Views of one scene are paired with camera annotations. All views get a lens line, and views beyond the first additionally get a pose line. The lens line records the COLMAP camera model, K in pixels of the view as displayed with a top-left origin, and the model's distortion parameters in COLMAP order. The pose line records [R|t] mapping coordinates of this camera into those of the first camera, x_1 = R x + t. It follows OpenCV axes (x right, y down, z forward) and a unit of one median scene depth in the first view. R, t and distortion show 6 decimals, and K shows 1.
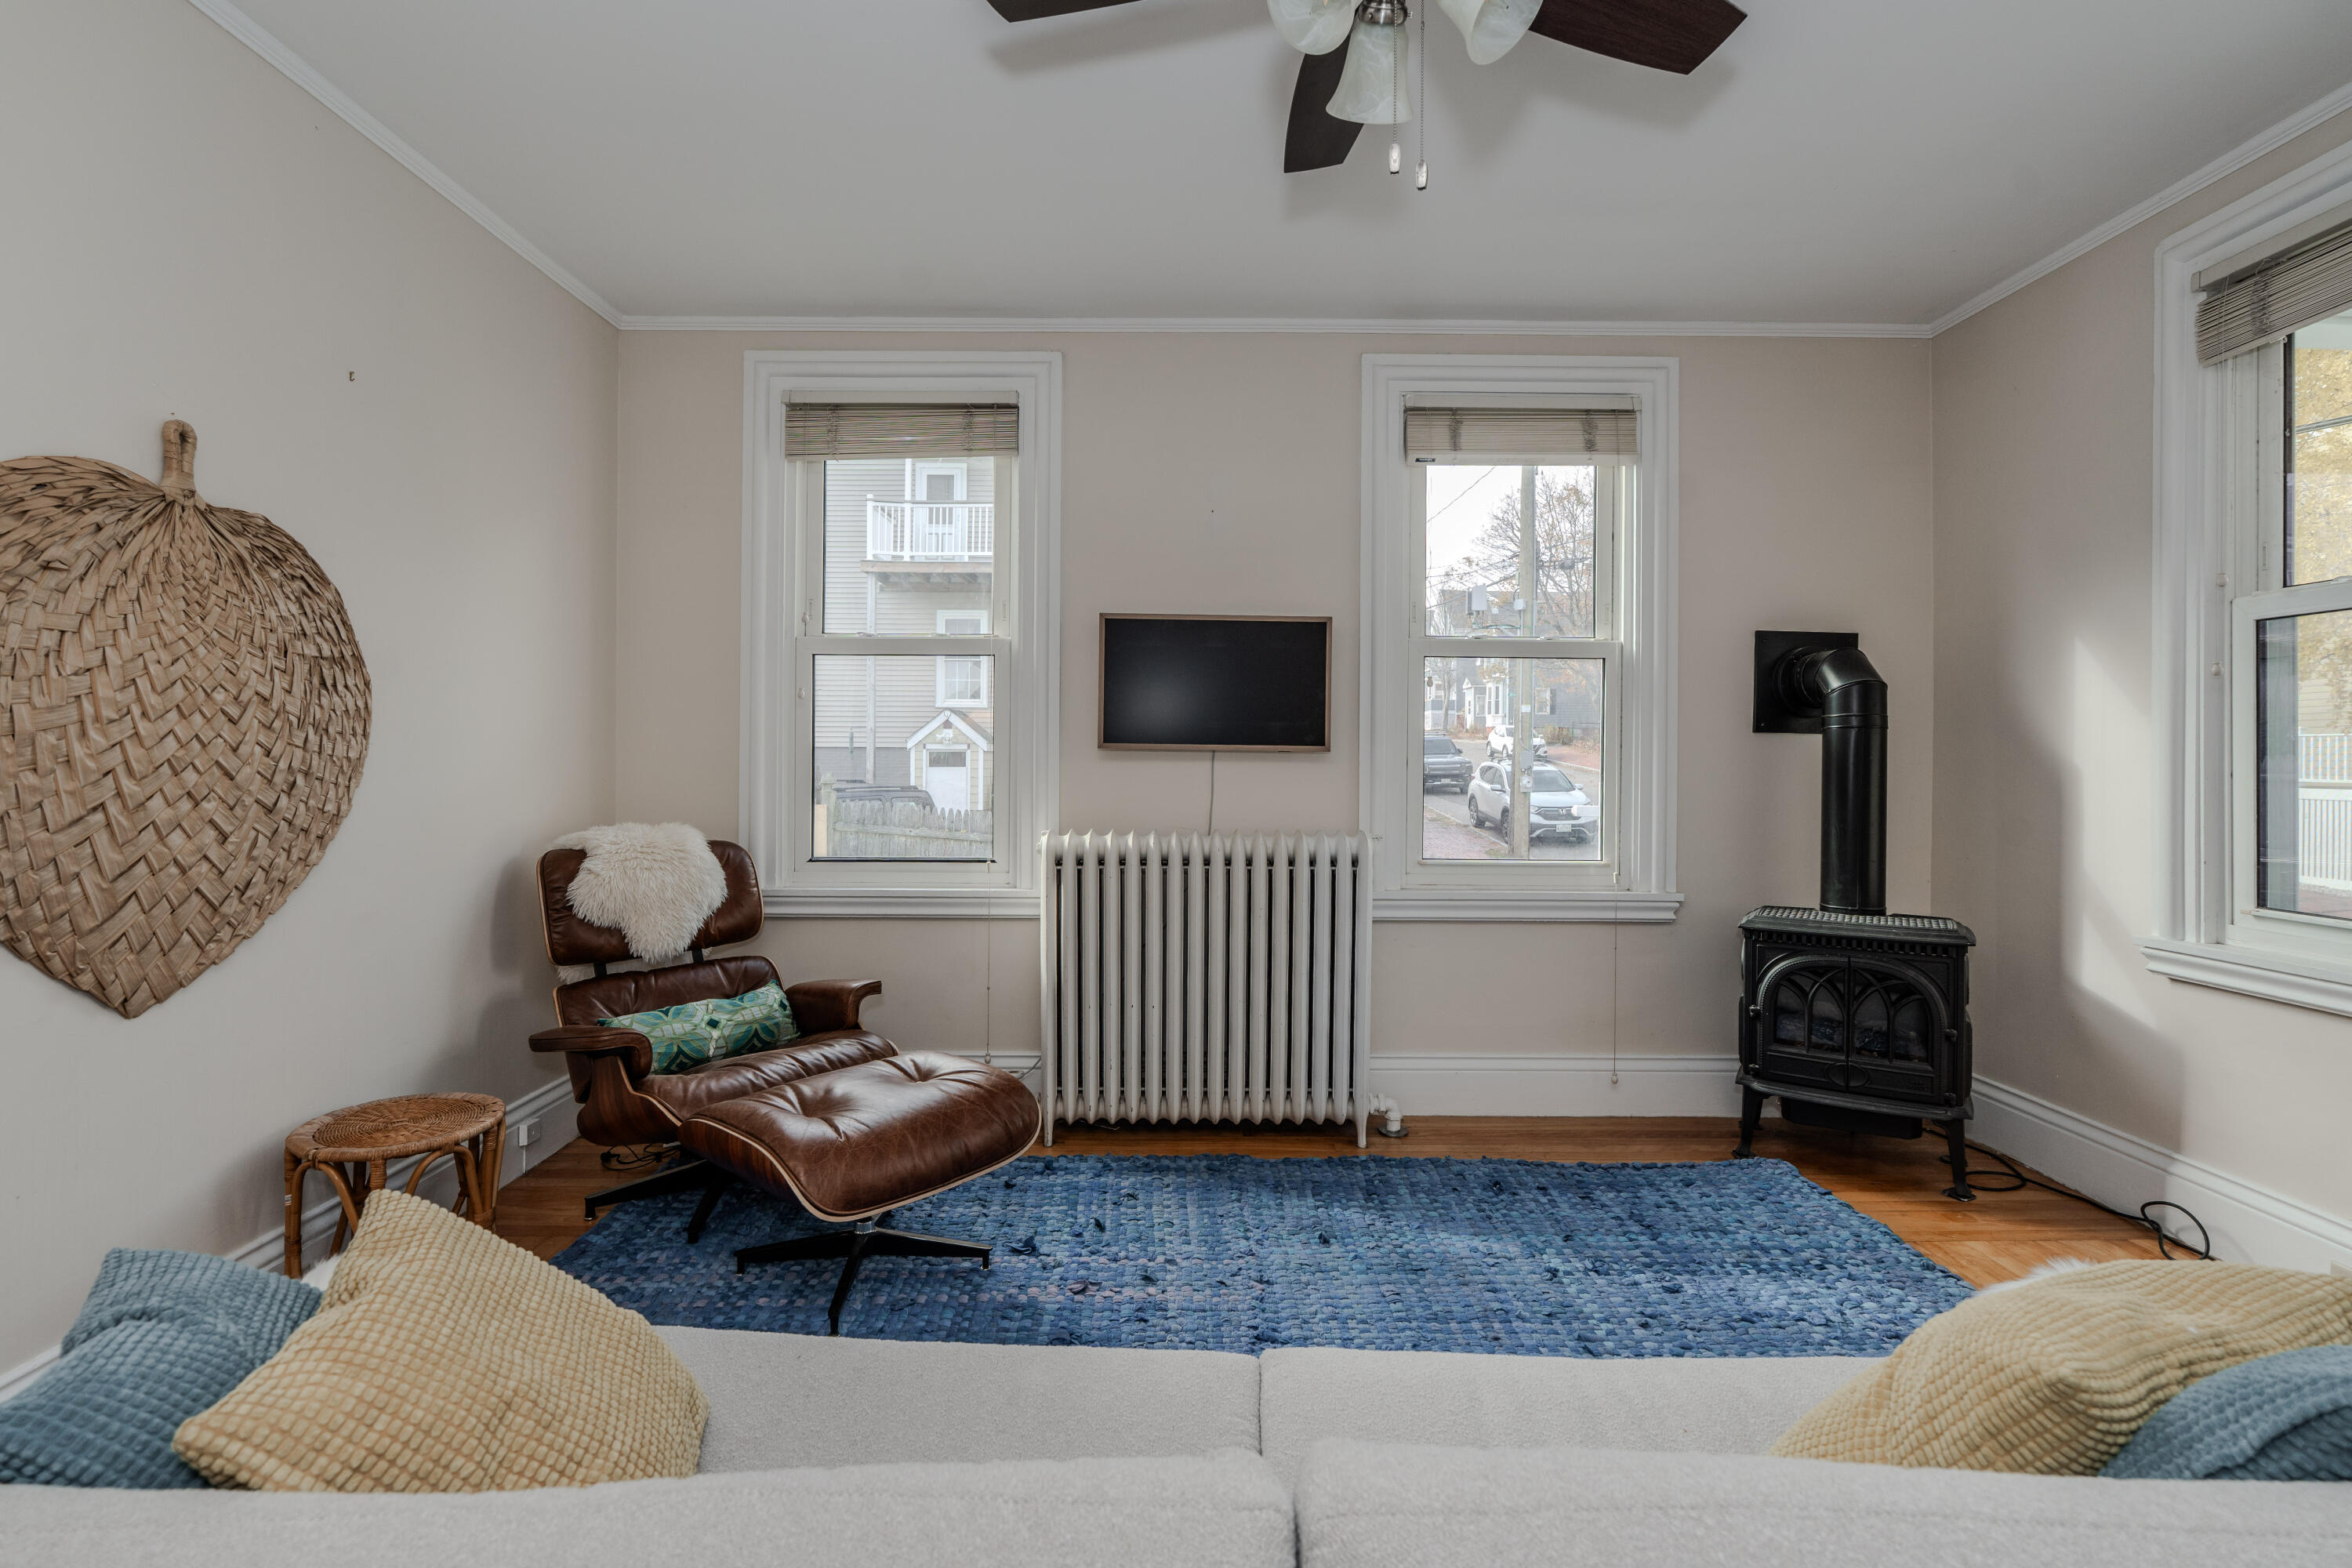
lens RADIAL K [[1069.8, 0, 1183.3], [0, 1069.8, 759.7], [0, 0, 1]] dist [-0.002600, 0.000291]
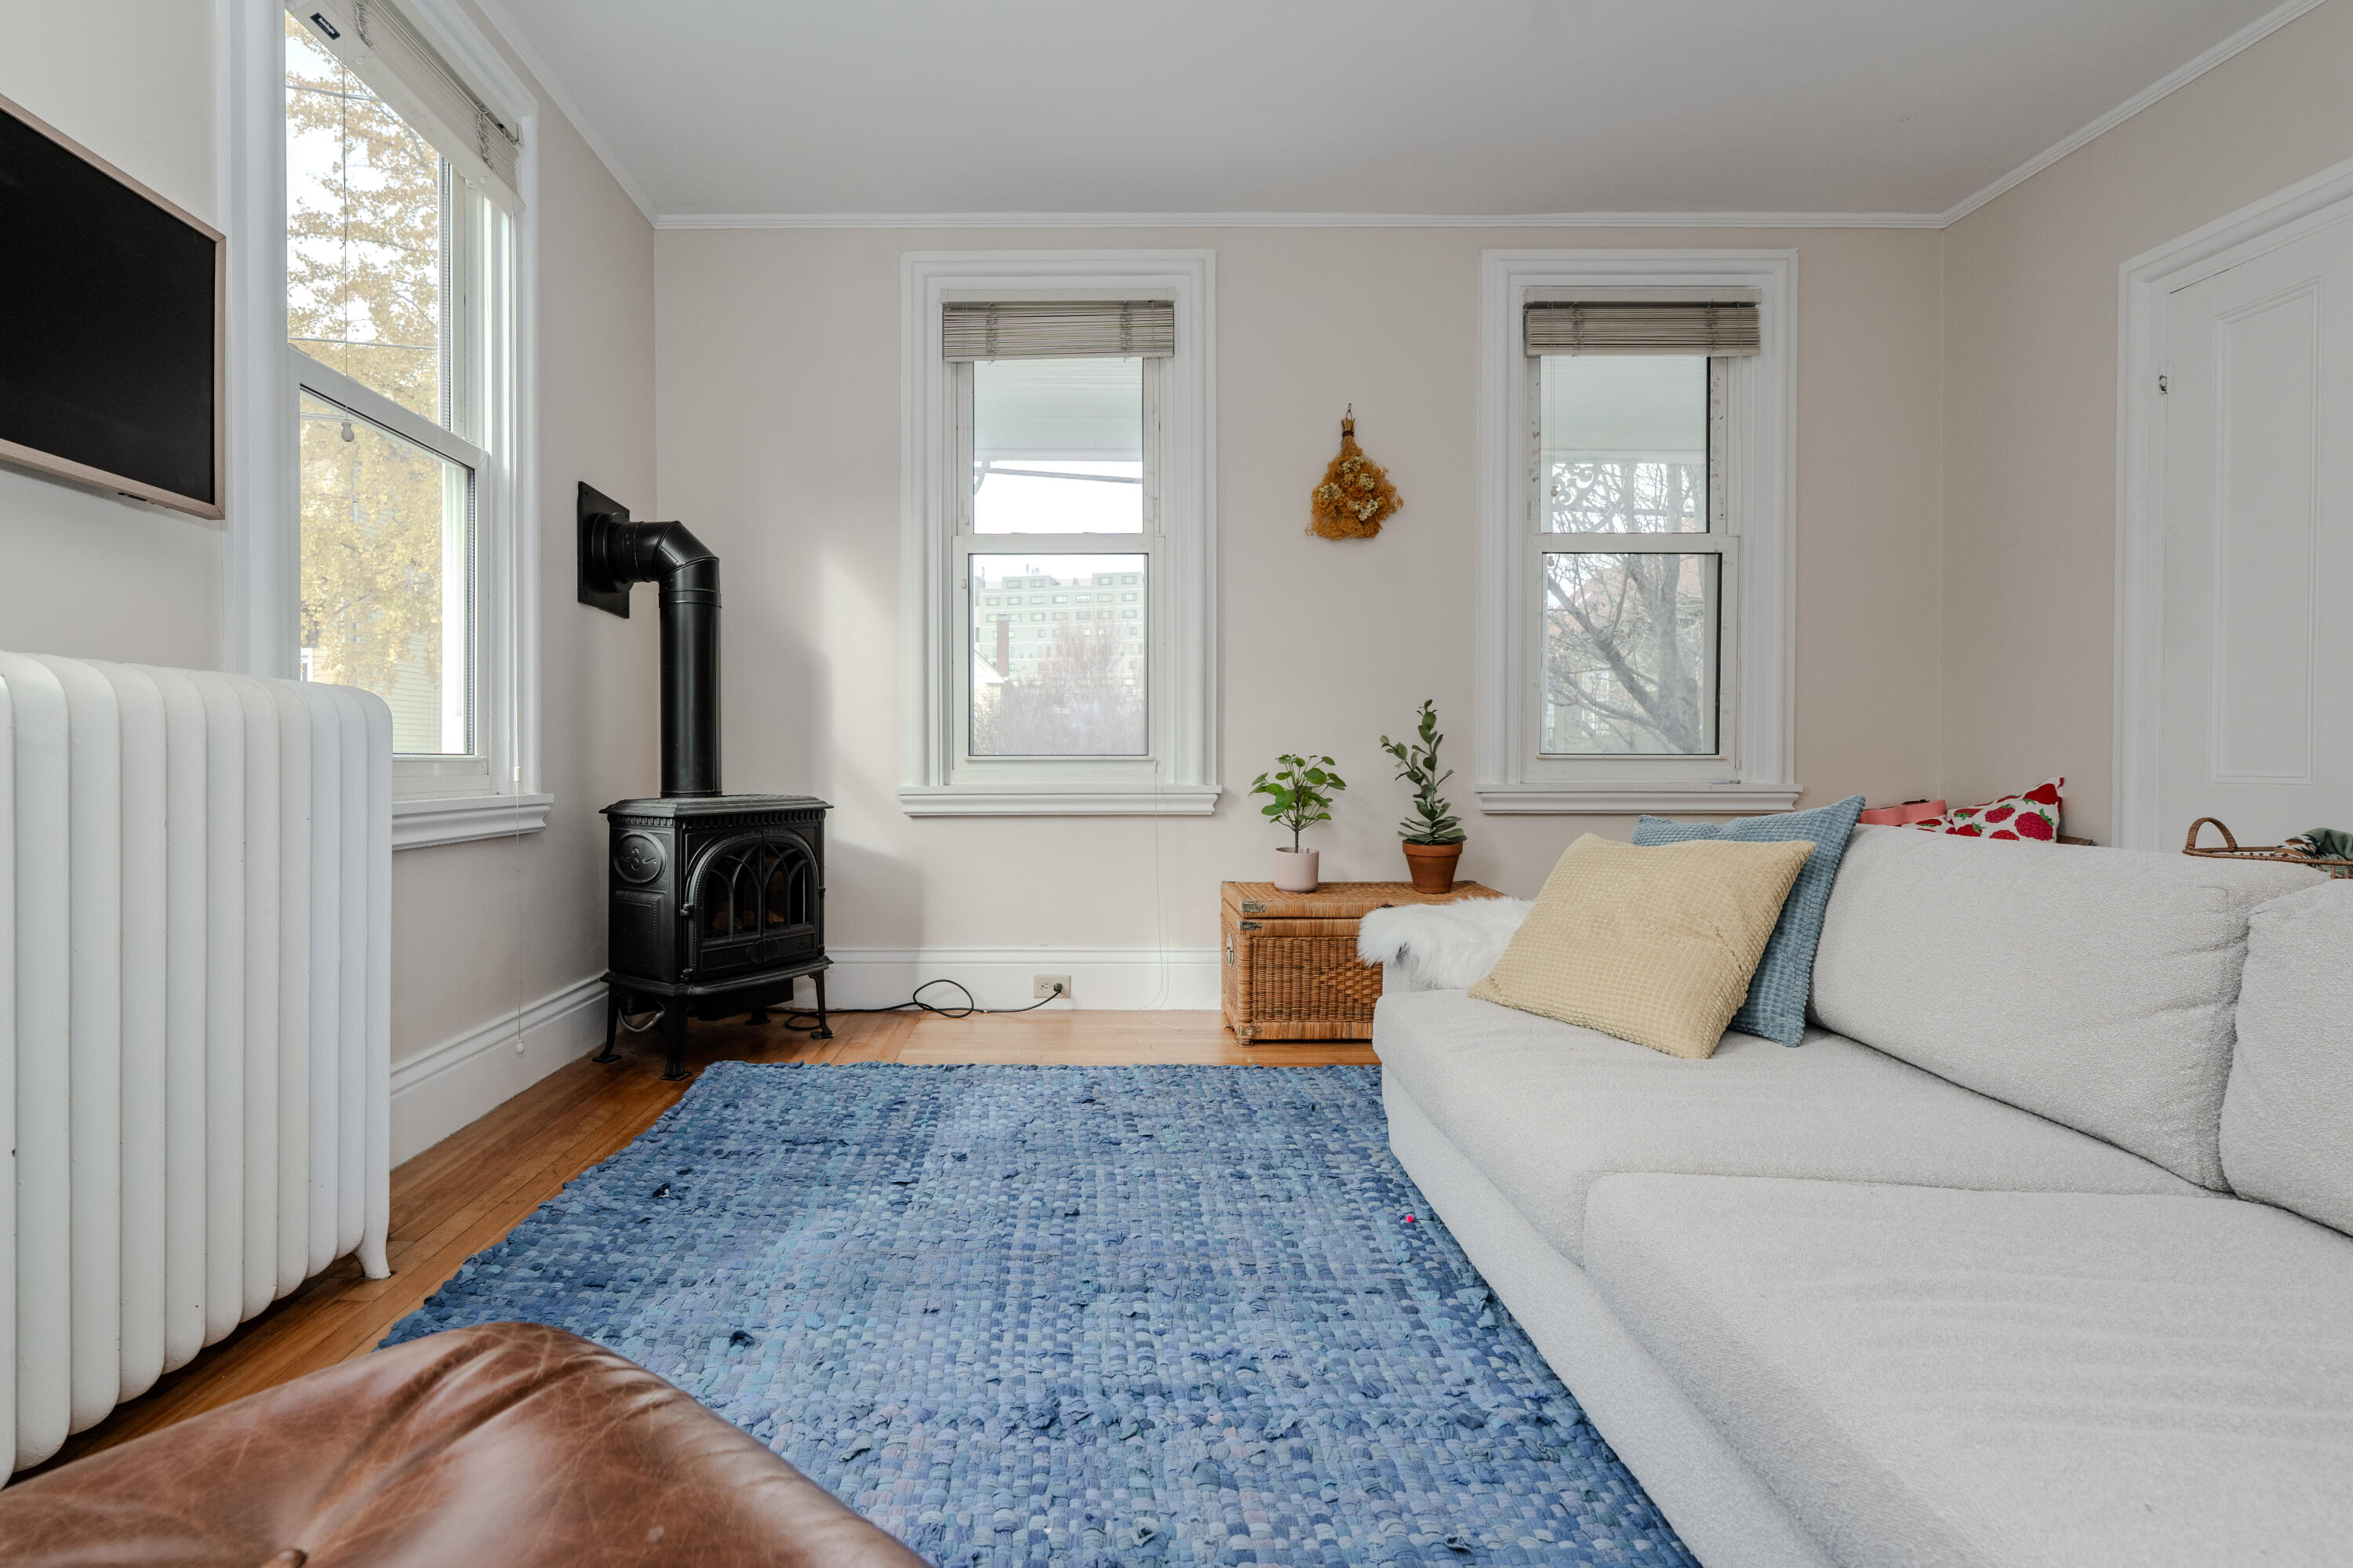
lens RADIAL K [[1117.4, 0, 1052.7], [0, 1117.4, 775.5], [0, 0, 1]] dist [0.000680, 0.000213]
pose [[0.025037, -0.019005, 0.999506, -0.432698], [0.003535, 0.999815, 0.018922, 0.121287], [-0.999680, 0.003059, 0.025100, 0.755780]]
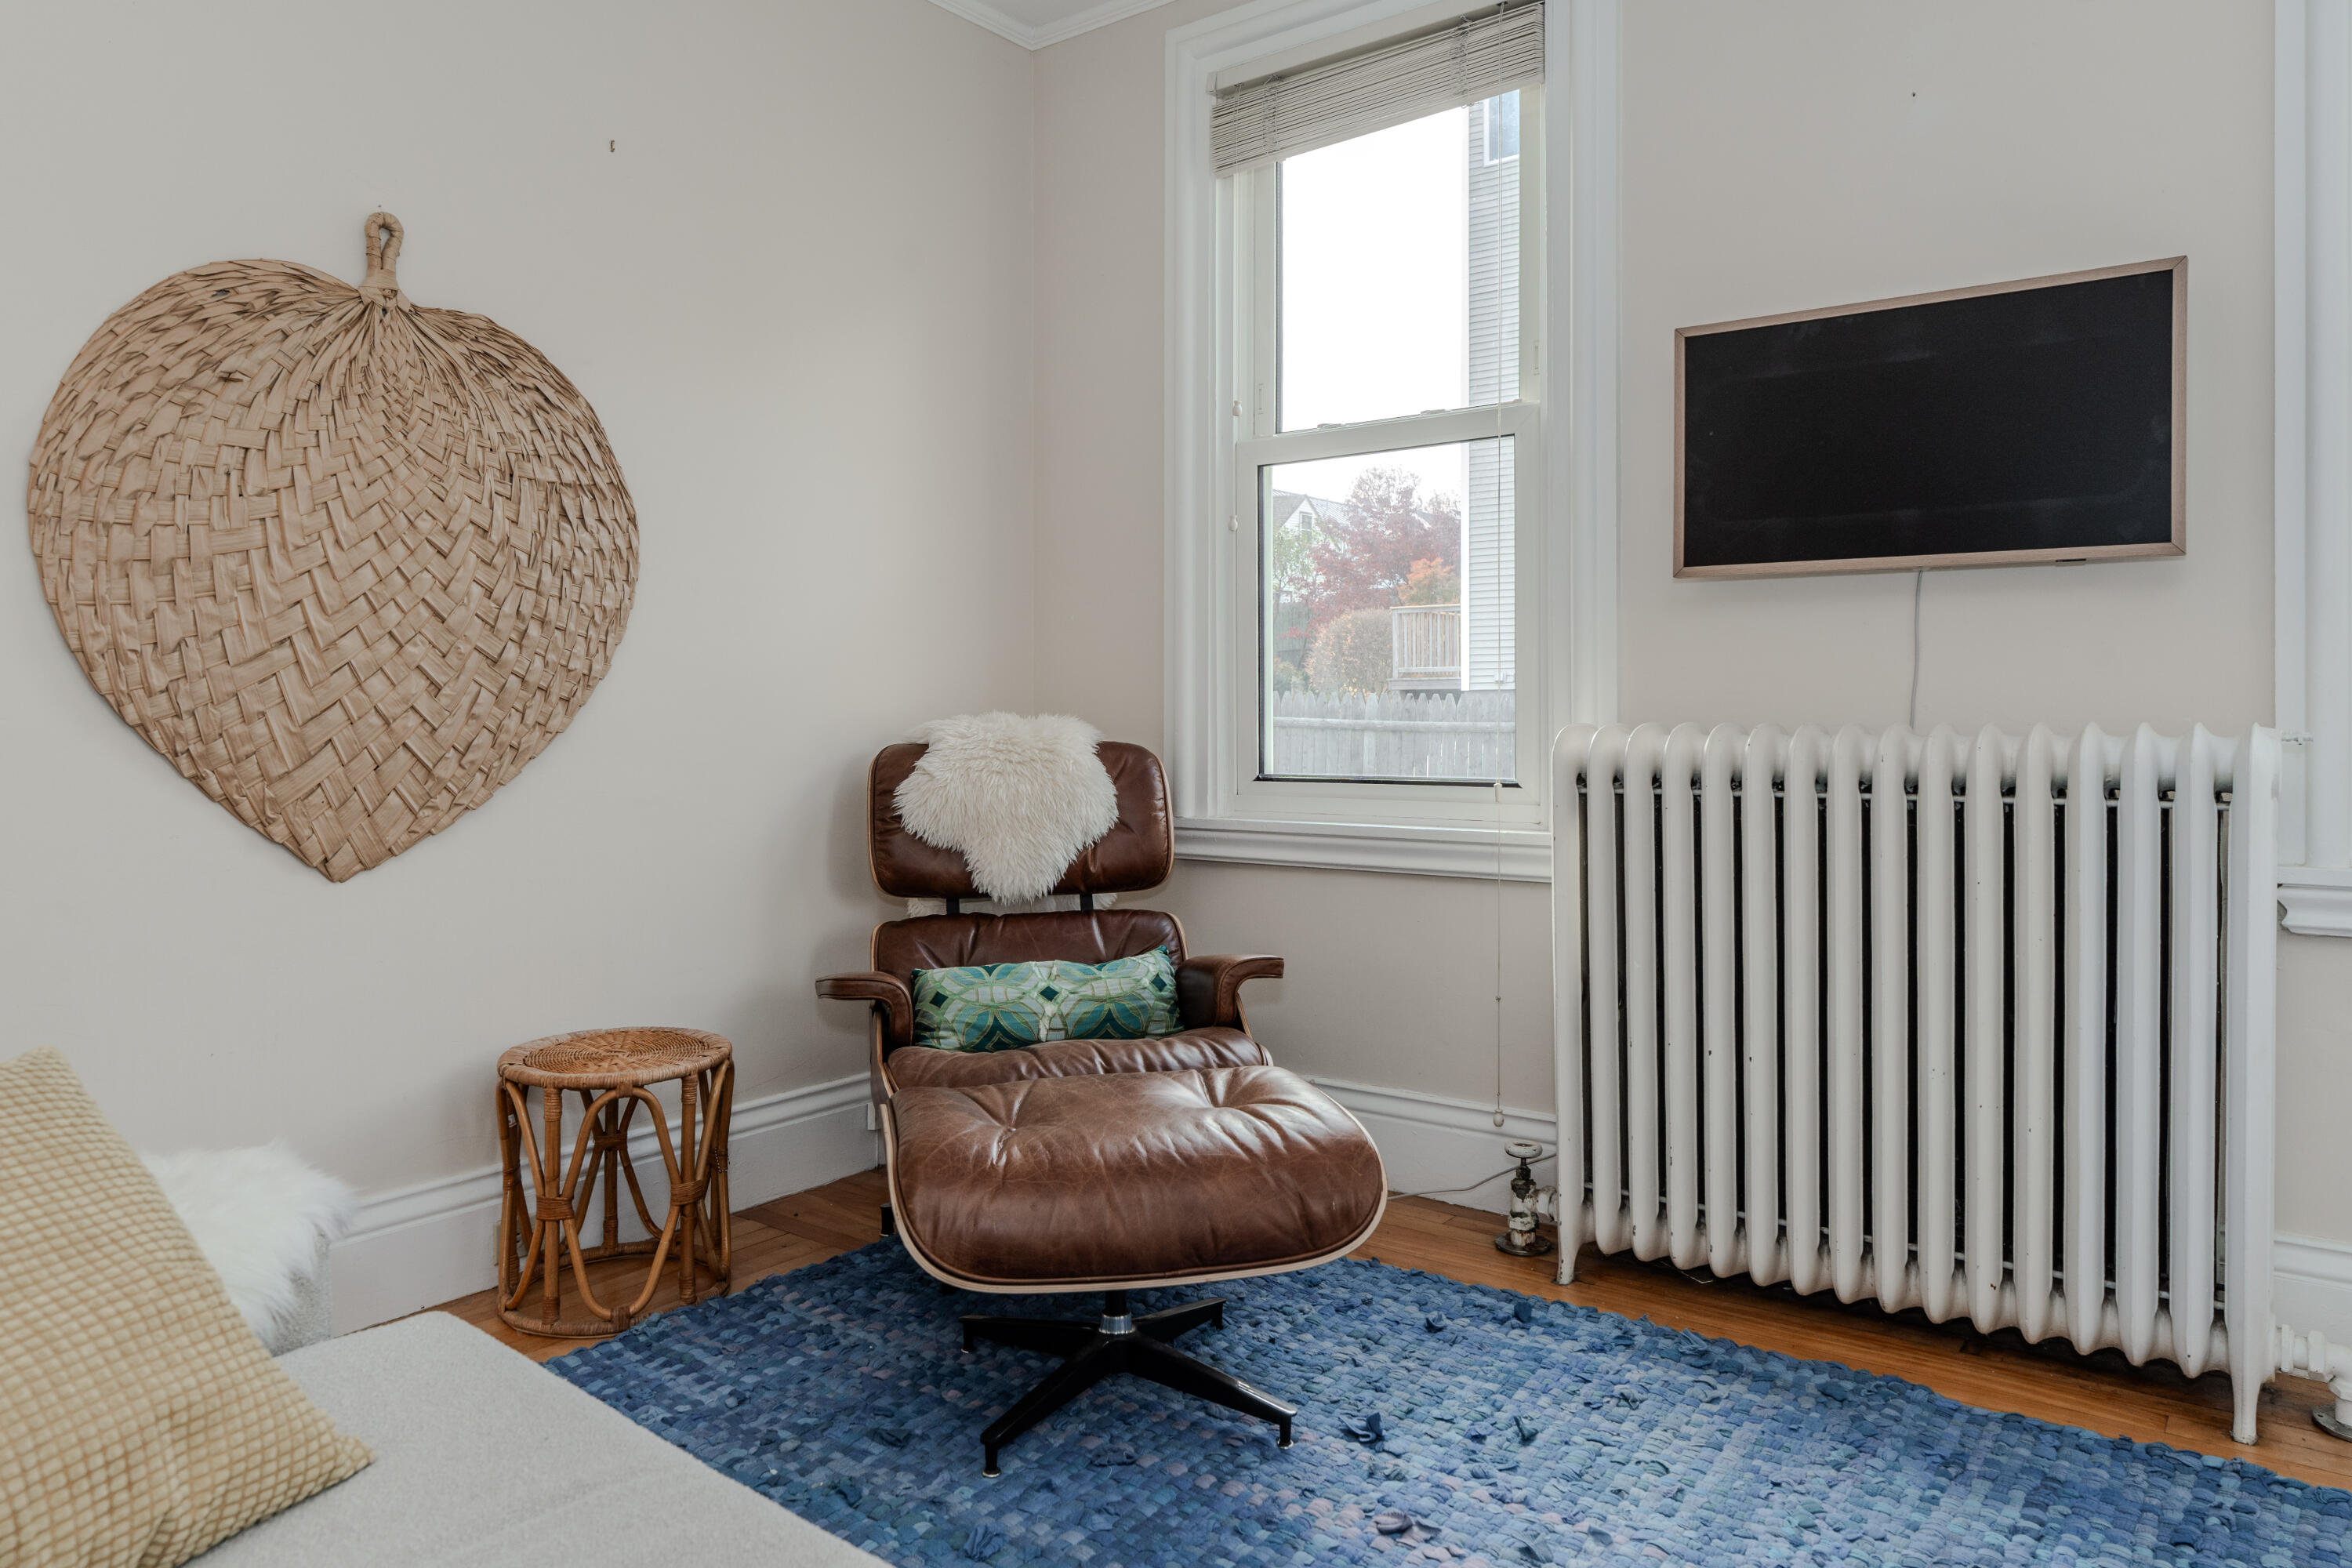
lens RADIAL K [[1551.5, 0, 1163.7], [0, 1551.5, 724.5], [0, 0, 1]] dist [-0.002119, 0.001158]
pose [[0.788629, -0.006566, -0.614834, 0.244070], [0.007463, 0.999972, -0.001106, 0.077269], [0.614823, -0.003716, 0.788656, 0.265337]]
